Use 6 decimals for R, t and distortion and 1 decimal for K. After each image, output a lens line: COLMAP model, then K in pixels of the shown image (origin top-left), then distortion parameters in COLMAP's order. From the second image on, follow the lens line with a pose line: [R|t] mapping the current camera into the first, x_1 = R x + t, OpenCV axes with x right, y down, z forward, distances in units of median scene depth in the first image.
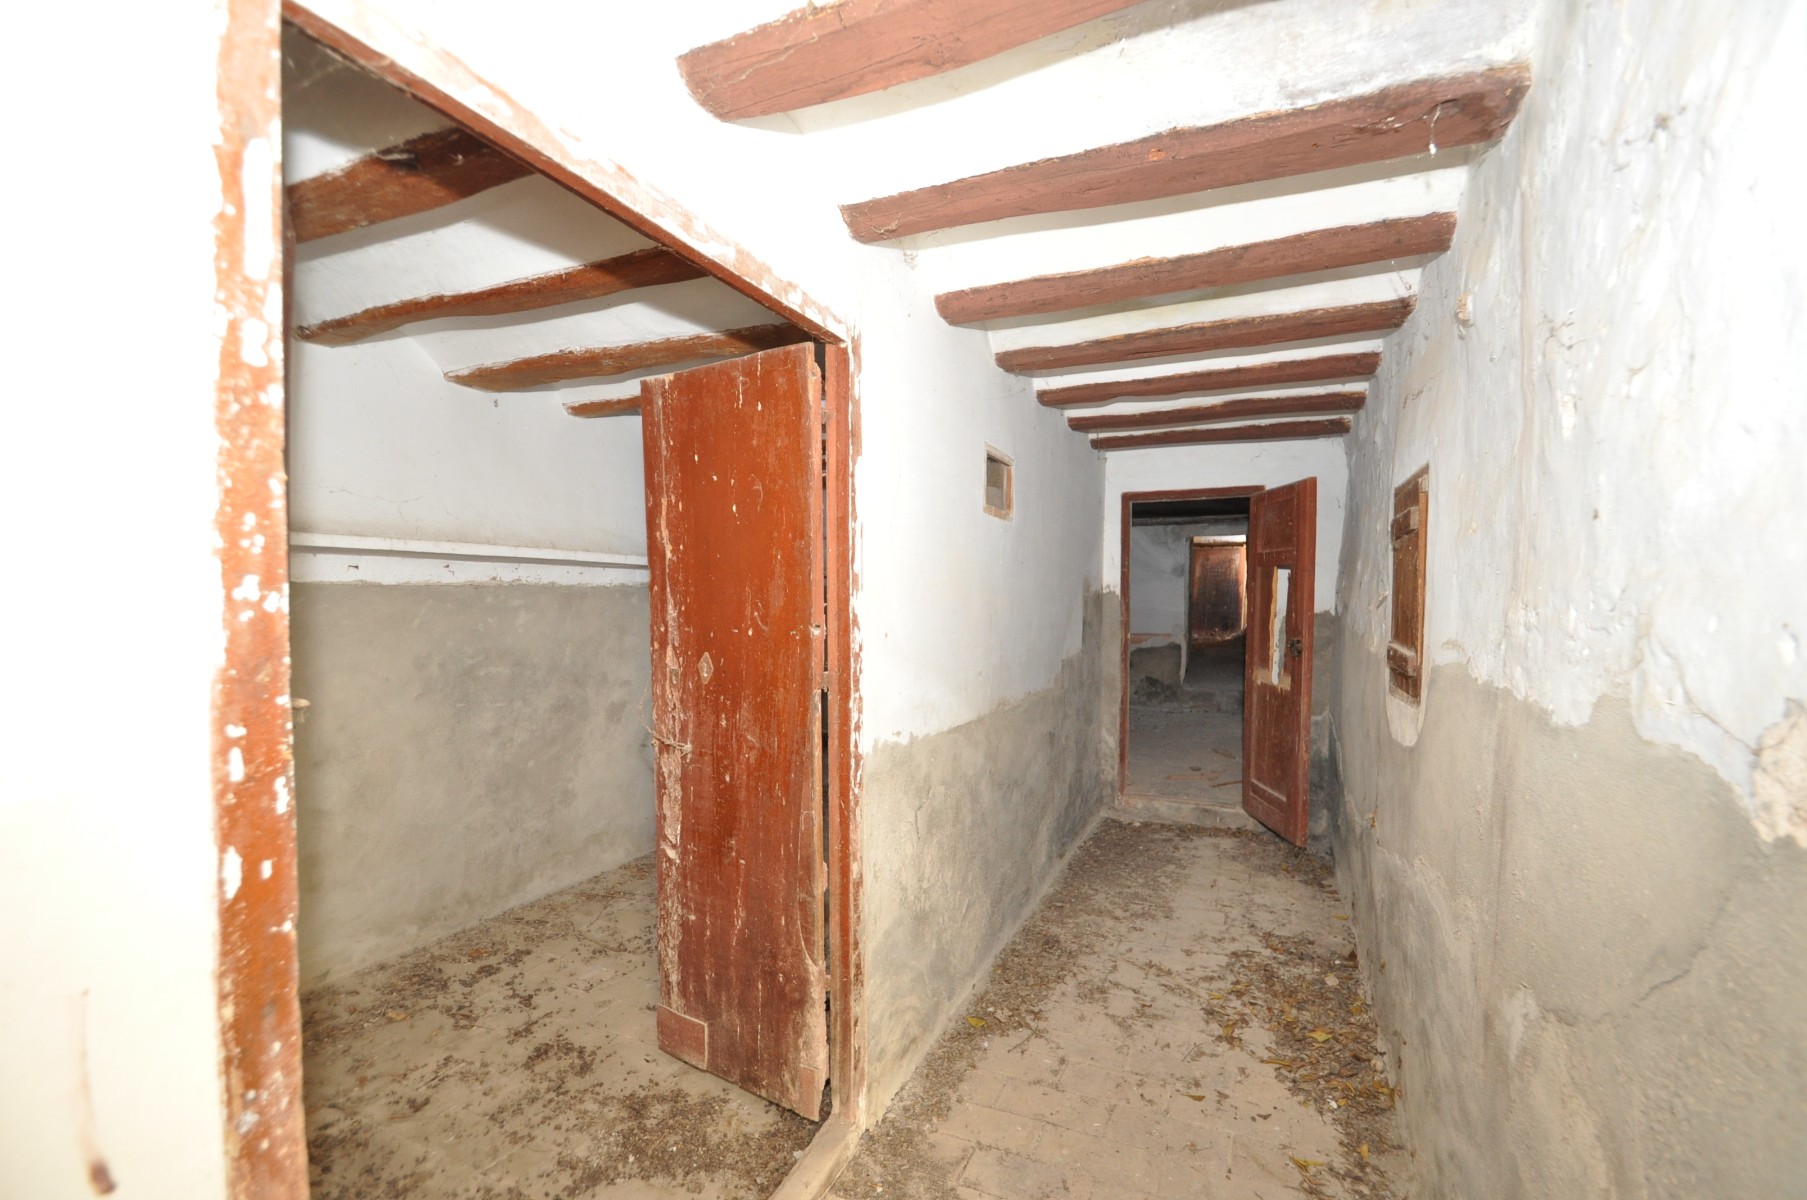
lens RADIAL K [[810.1, 0, 904.8], [0, 810.1, 602.4], [0, 0, 1]] dist [-0.003141, -0.000517]
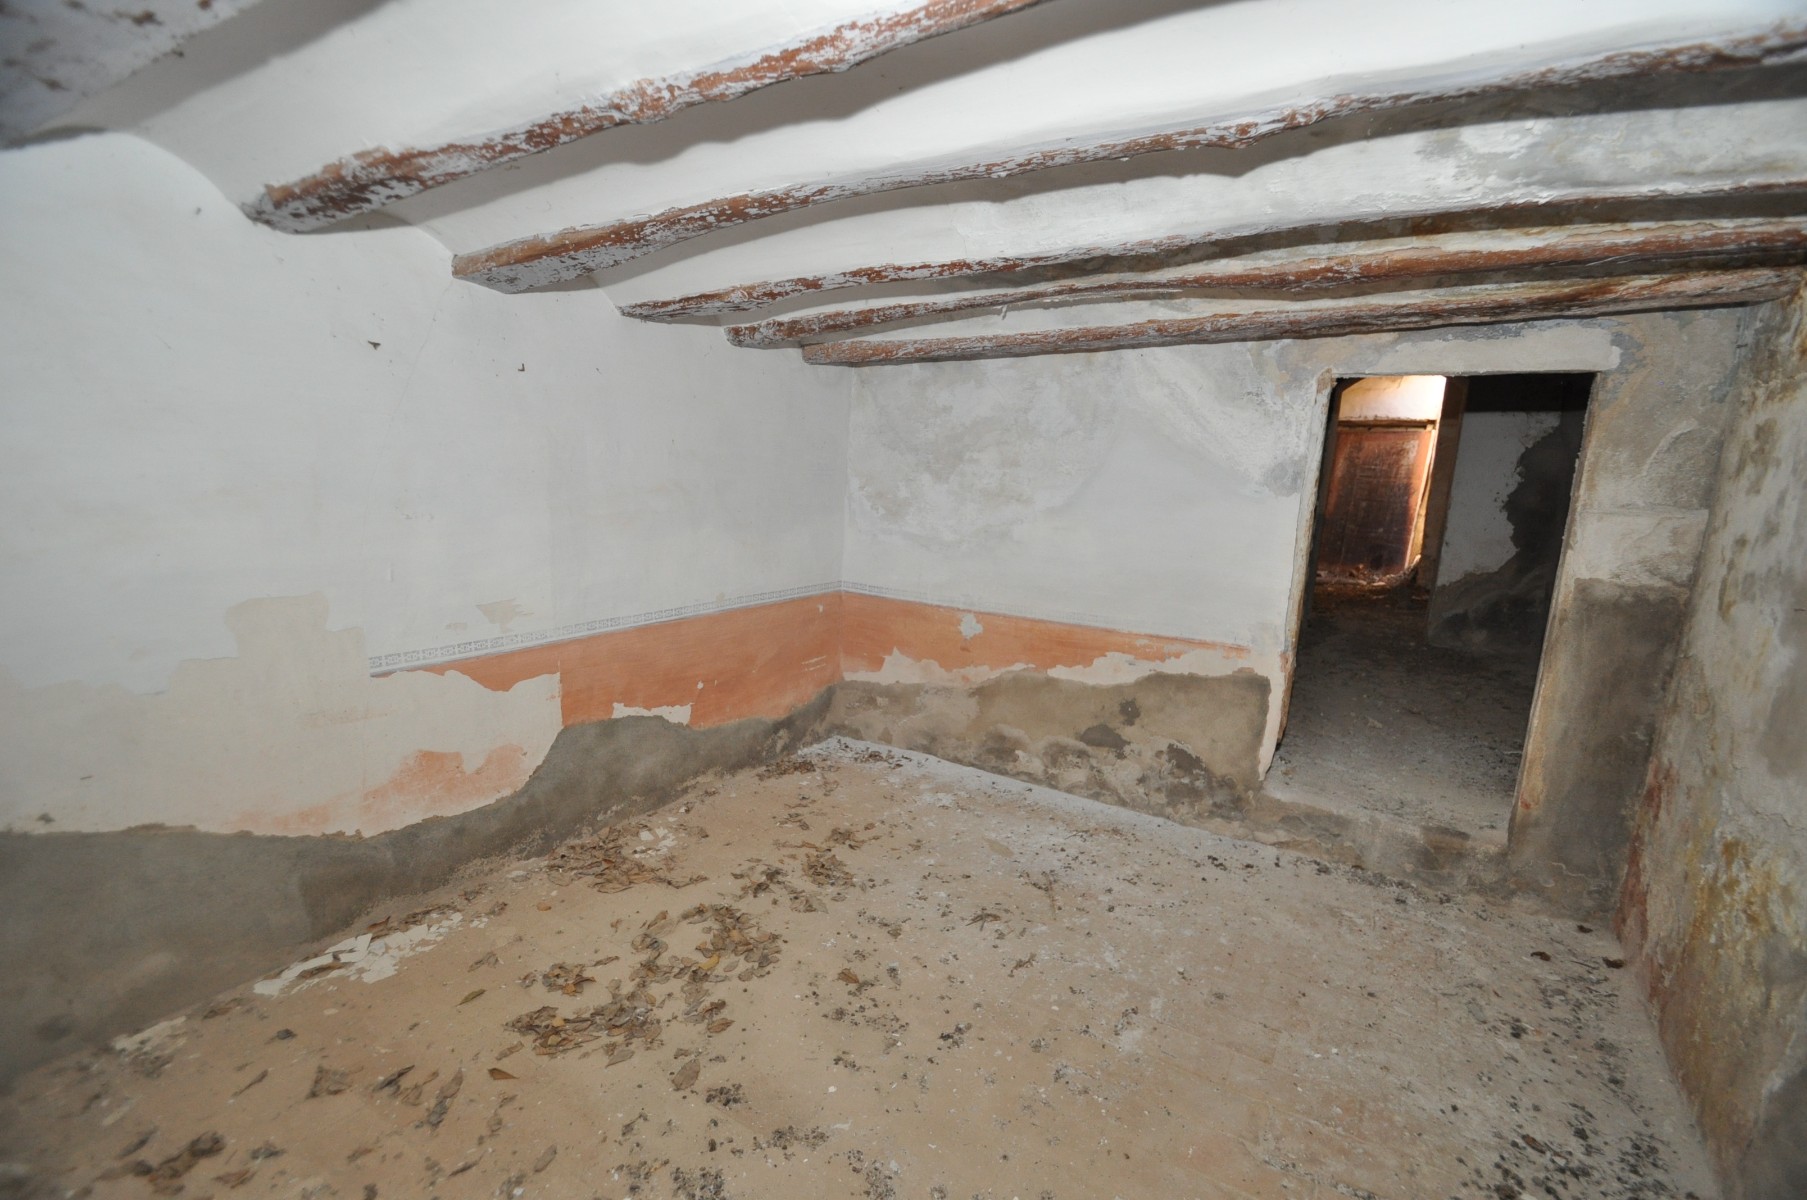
lens RADIAL K [[810.1, 0, 900.2], [0, 810.1, 606.7], [0, 0, 1]] dist [-0.003141, -0.000517]
pose [[0.989264, 0.058033, -0.134121, 0.218233], [-0.036973, 0.987302, 0.154491, -0.030450], [0.141383, -0.147873, 0.978848, 0.610634]]
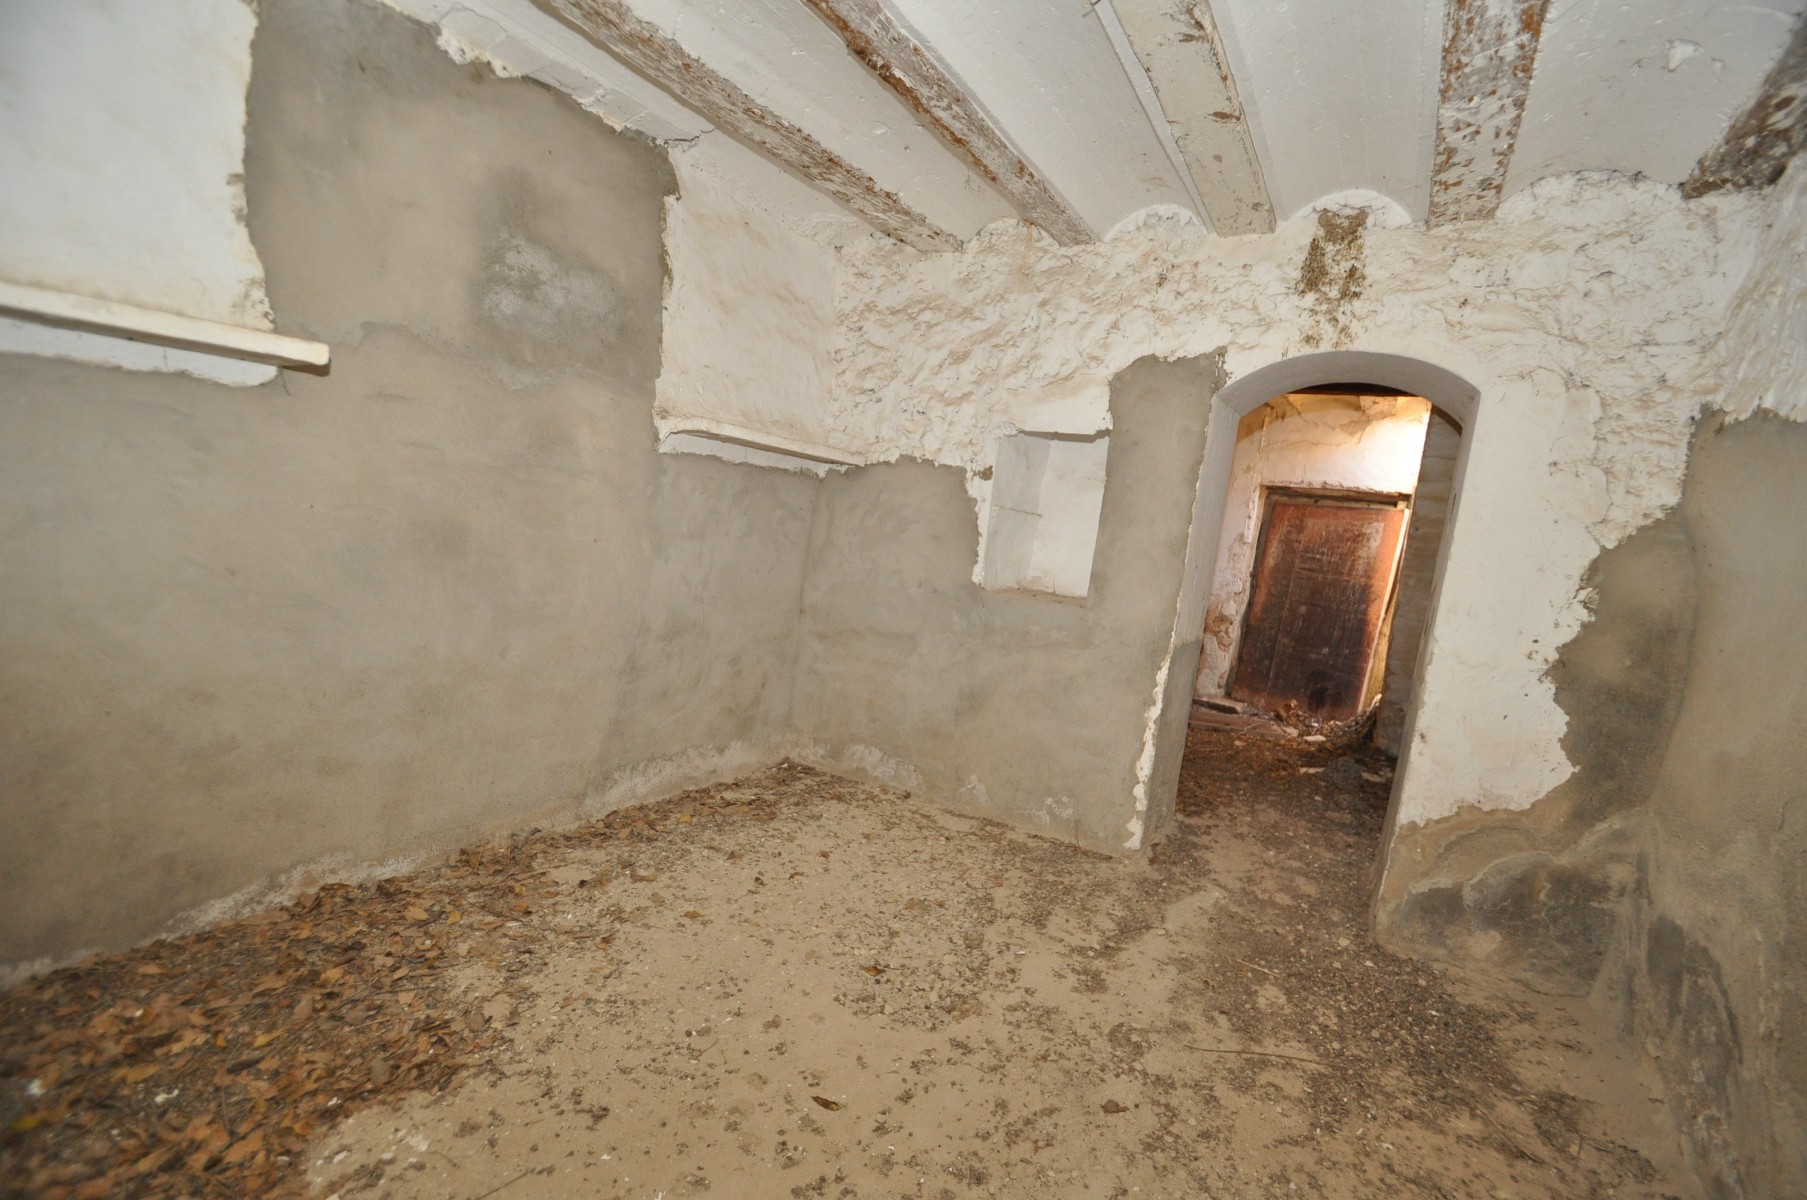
lens RADIAL K [[810.1, 0, 907.6], [0, 810.1, 596.1], [0, 0, 1]] dist [-0.003141, -0.000517]
pose [[0.985852, 0.125207, -0.111436, 0.403585], [-0.116548, 0.989867, 0.081118, -0.051246], [0.120464, -0.066983, 0.990455, 1.004832]]
